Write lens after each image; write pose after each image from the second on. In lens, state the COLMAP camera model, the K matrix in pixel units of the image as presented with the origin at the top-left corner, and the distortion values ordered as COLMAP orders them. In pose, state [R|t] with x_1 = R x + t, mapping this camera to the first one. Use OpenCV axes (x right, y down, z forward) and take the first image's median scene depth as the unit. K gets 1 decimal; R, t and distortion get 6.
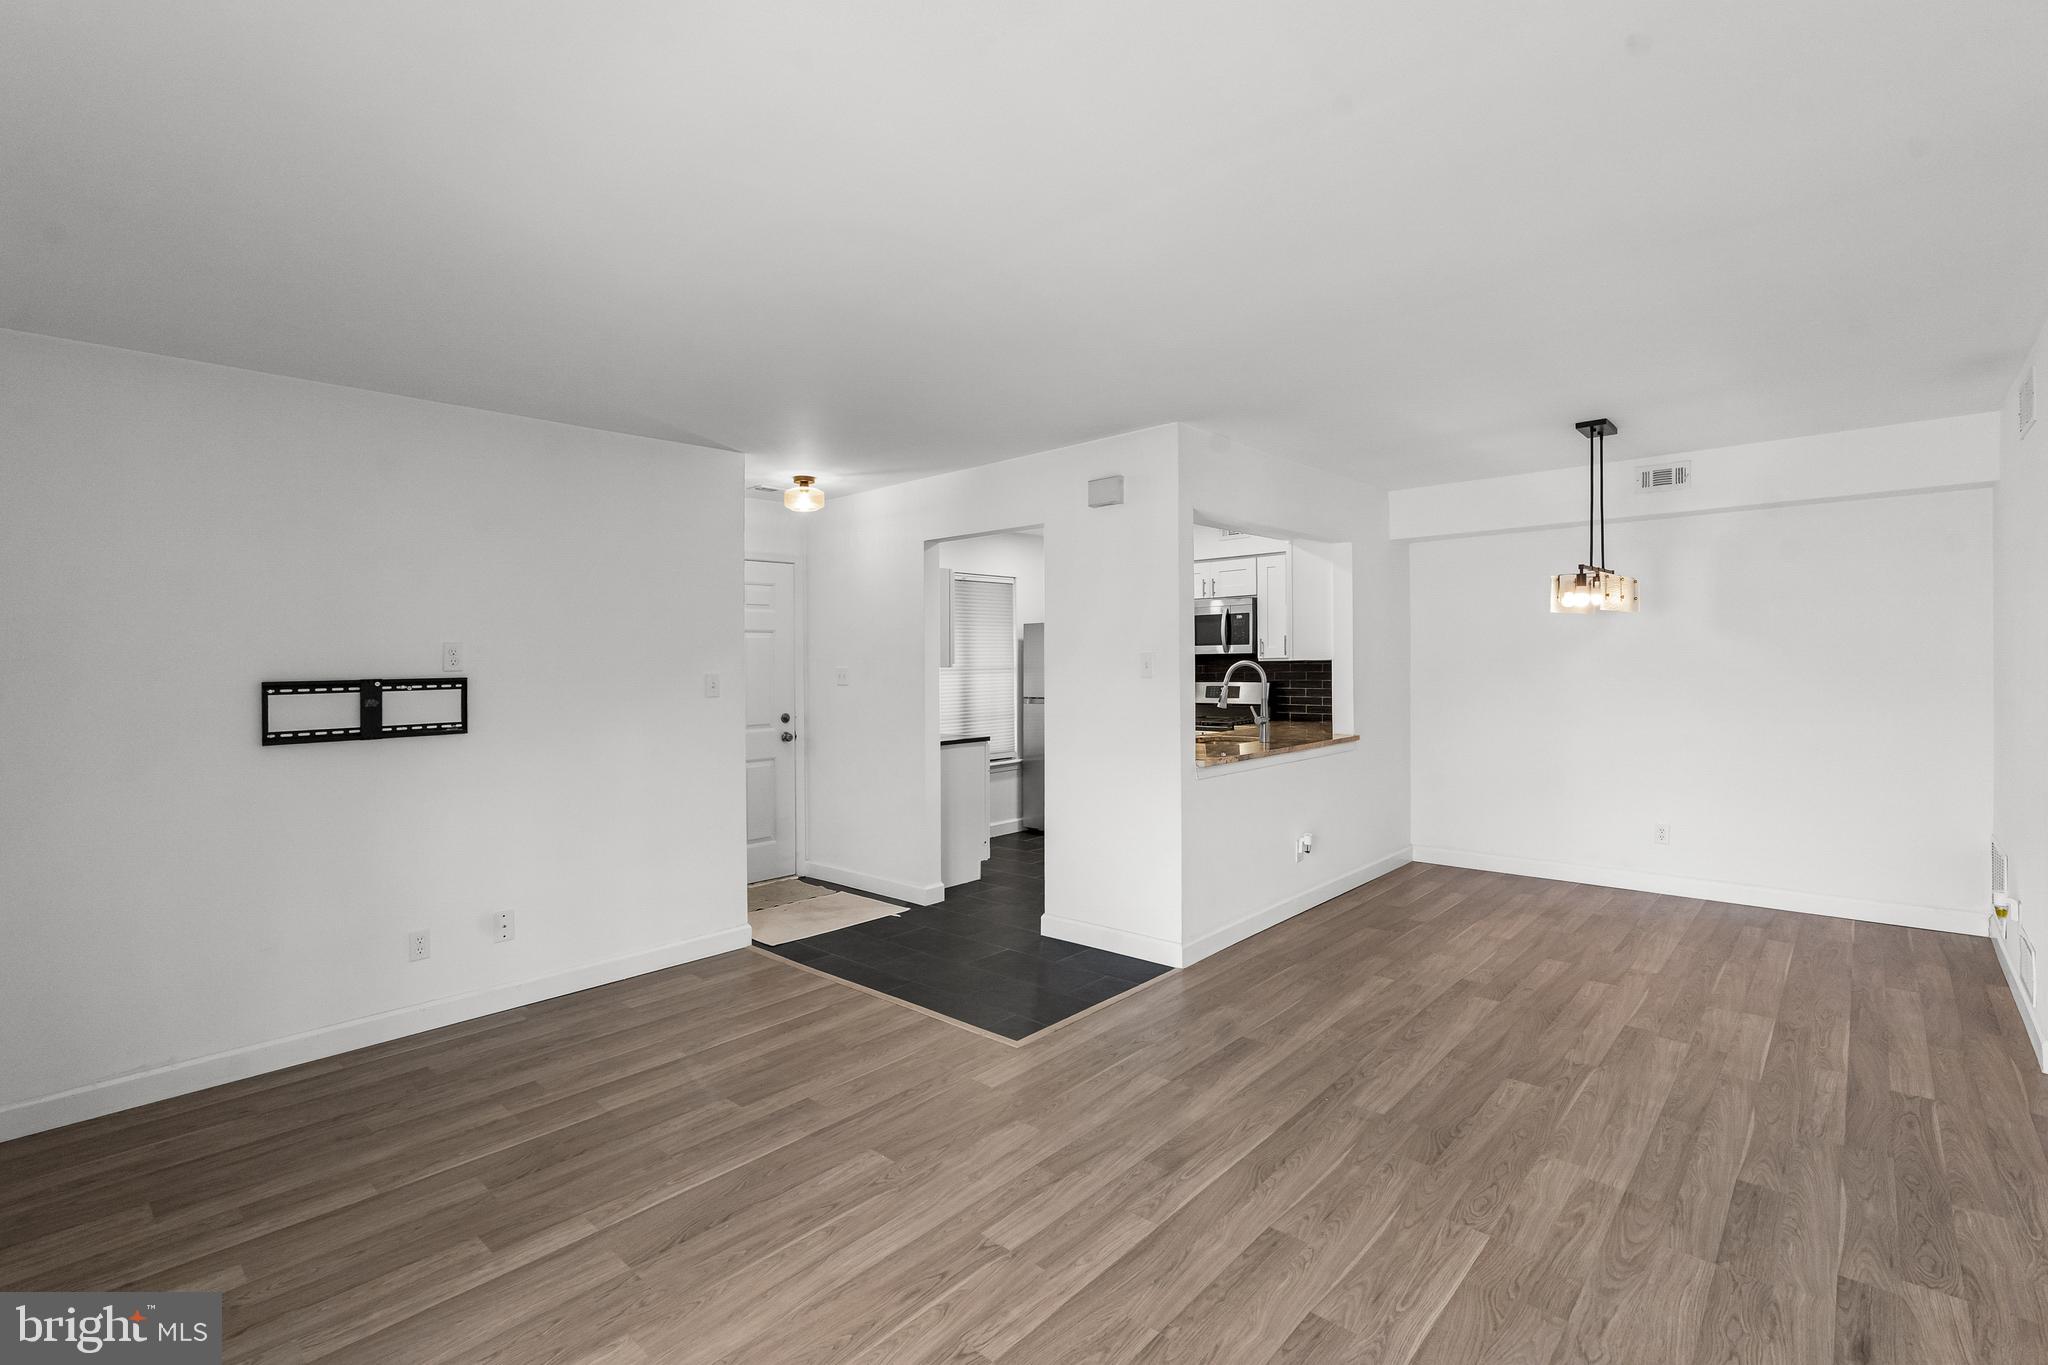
lens RADIAL K [[933.0, 0, 1013.9], [0, 933.0, 670.2], [0, 0, 1]] dist [-0.002693, 0.000454]
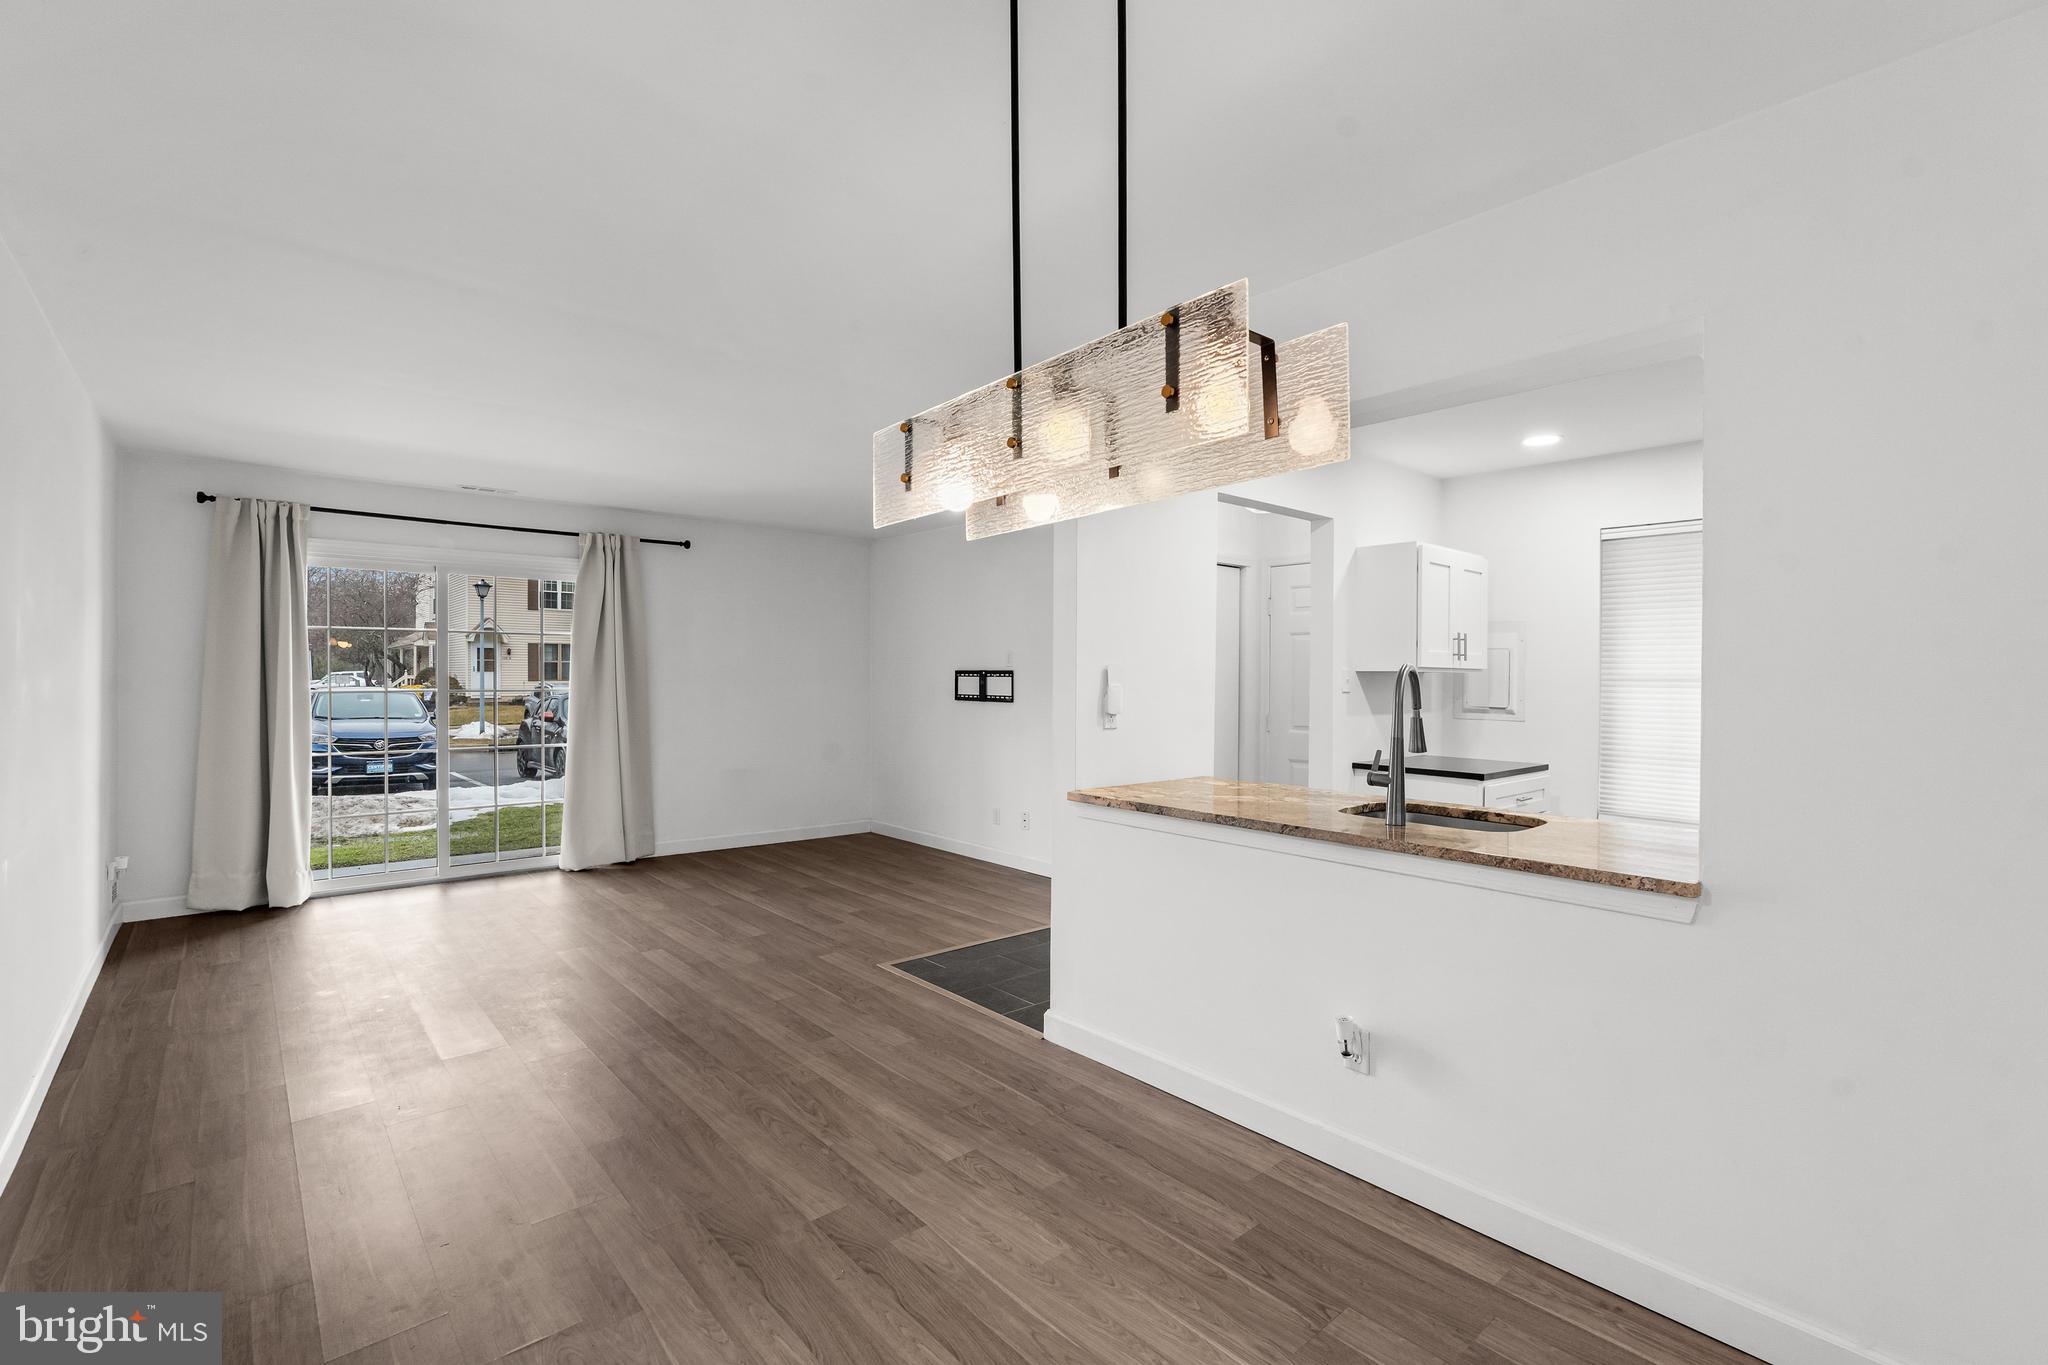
lens RADIAL K [[913.3, 0, 1022.6], [0, 913.3, 680.3], [0, 0, 1]] dist [-0.002816, 0.000013]
pose [[-0.110998, 0.020464, -0.993610, 1.079473], [-0.014572, 0.999647, 0.022216, -0.011835], [0.993714, 0.016945, -0.110661, 1.183985]]
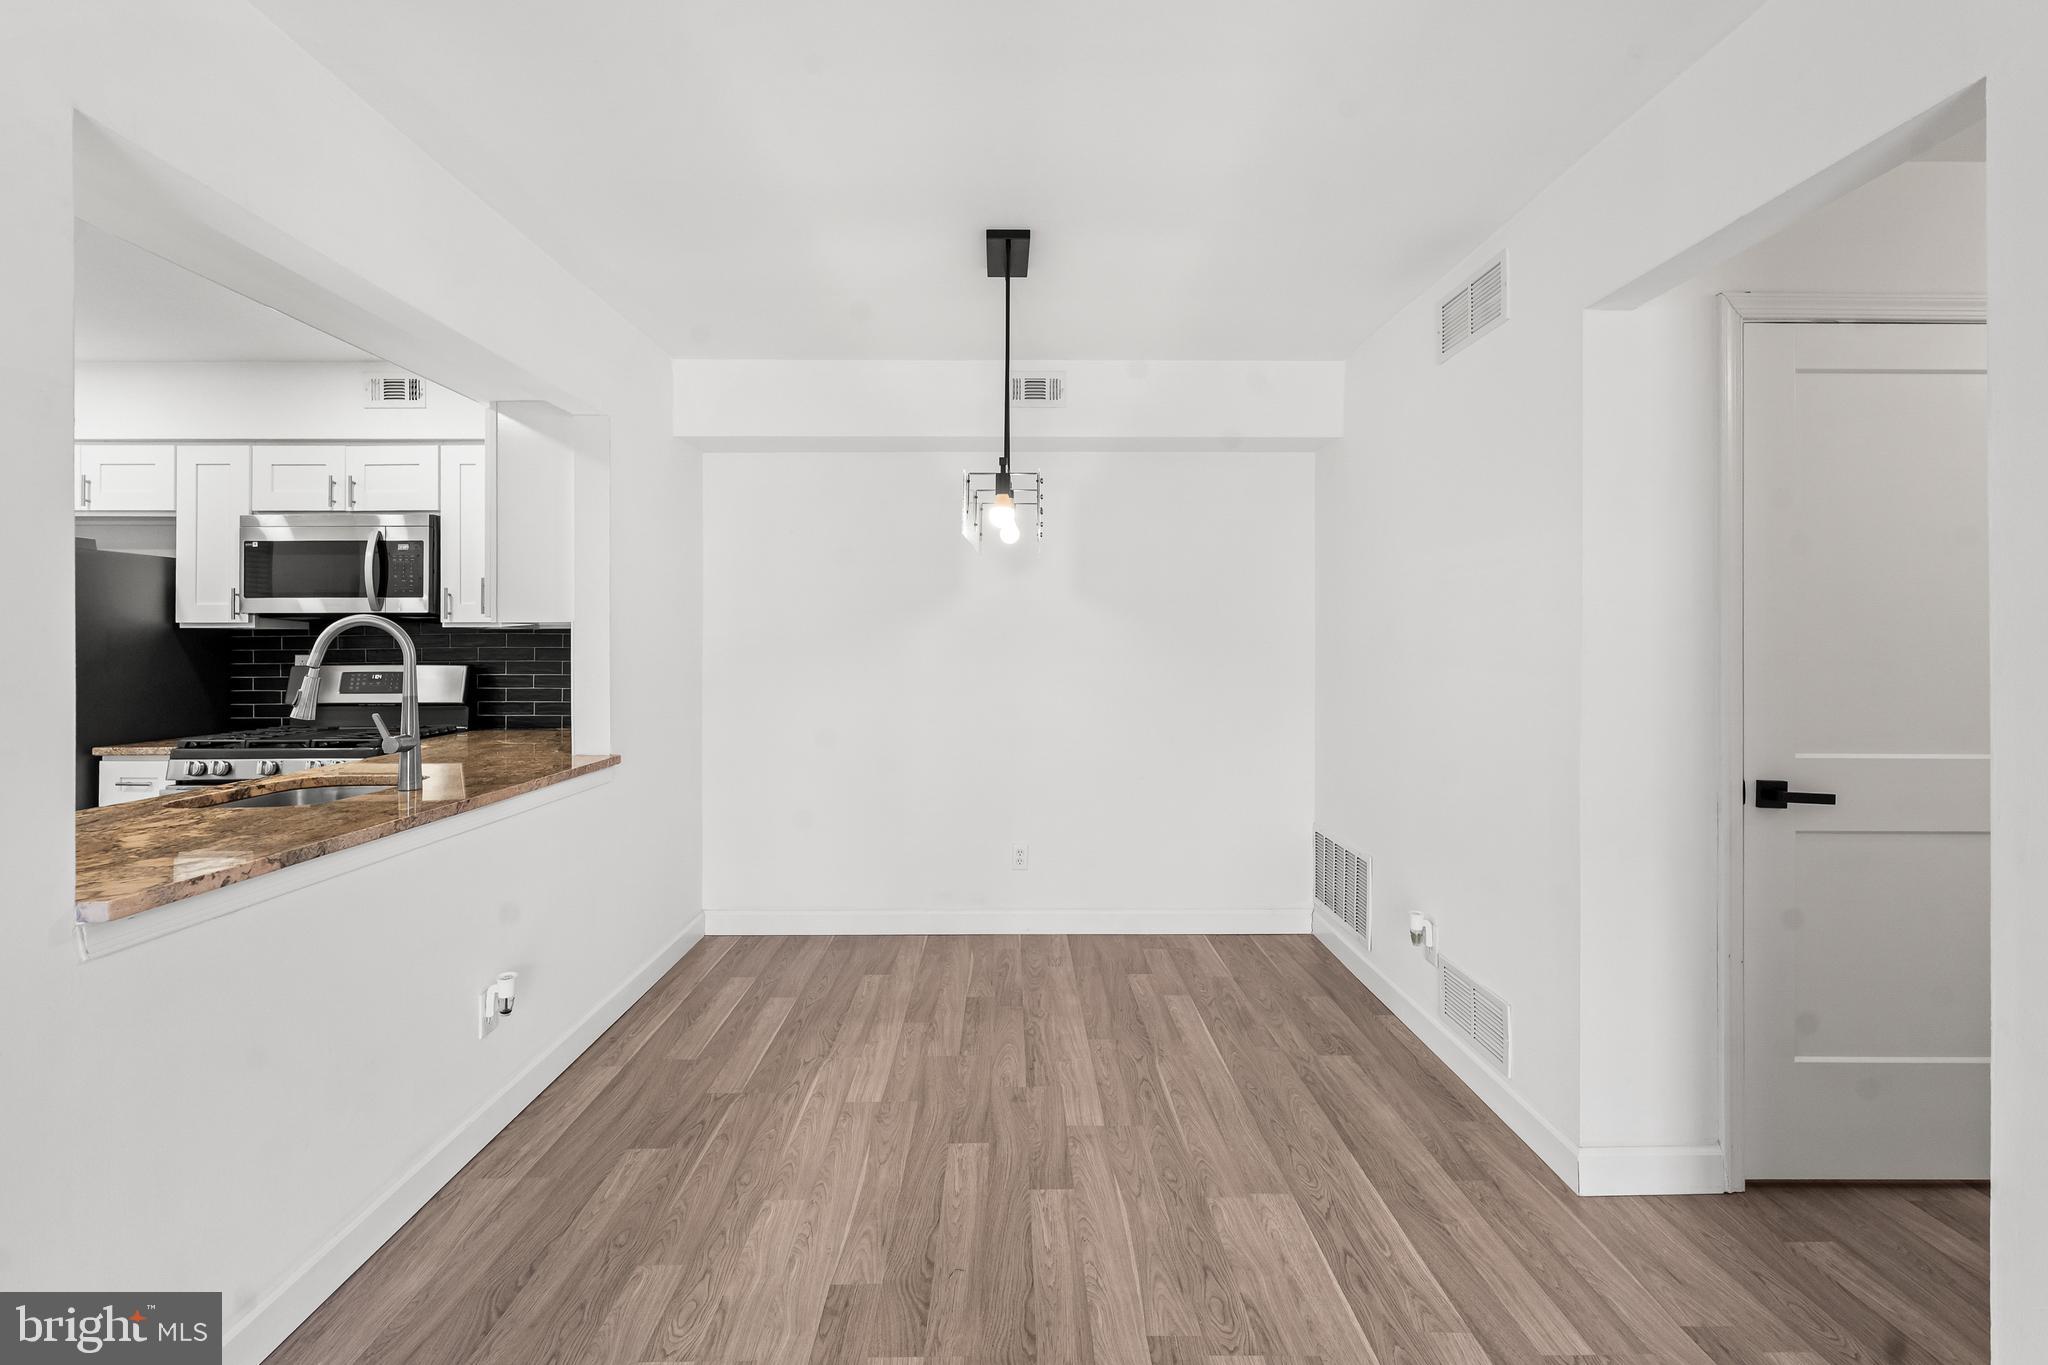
lens RADIAL K [[921.6, 0, 1019.4], [0, 921.6, 648.2], [0, 0, 1]] dist [-0.001081, -0.000019]
pose [[0.728896, 0.009563, 0.684558, 0.241651], [-0.002659, 0.999934, -0.011137, 0.014555], [-0.684620, 0.006297, 0.728873, 0.630140]]
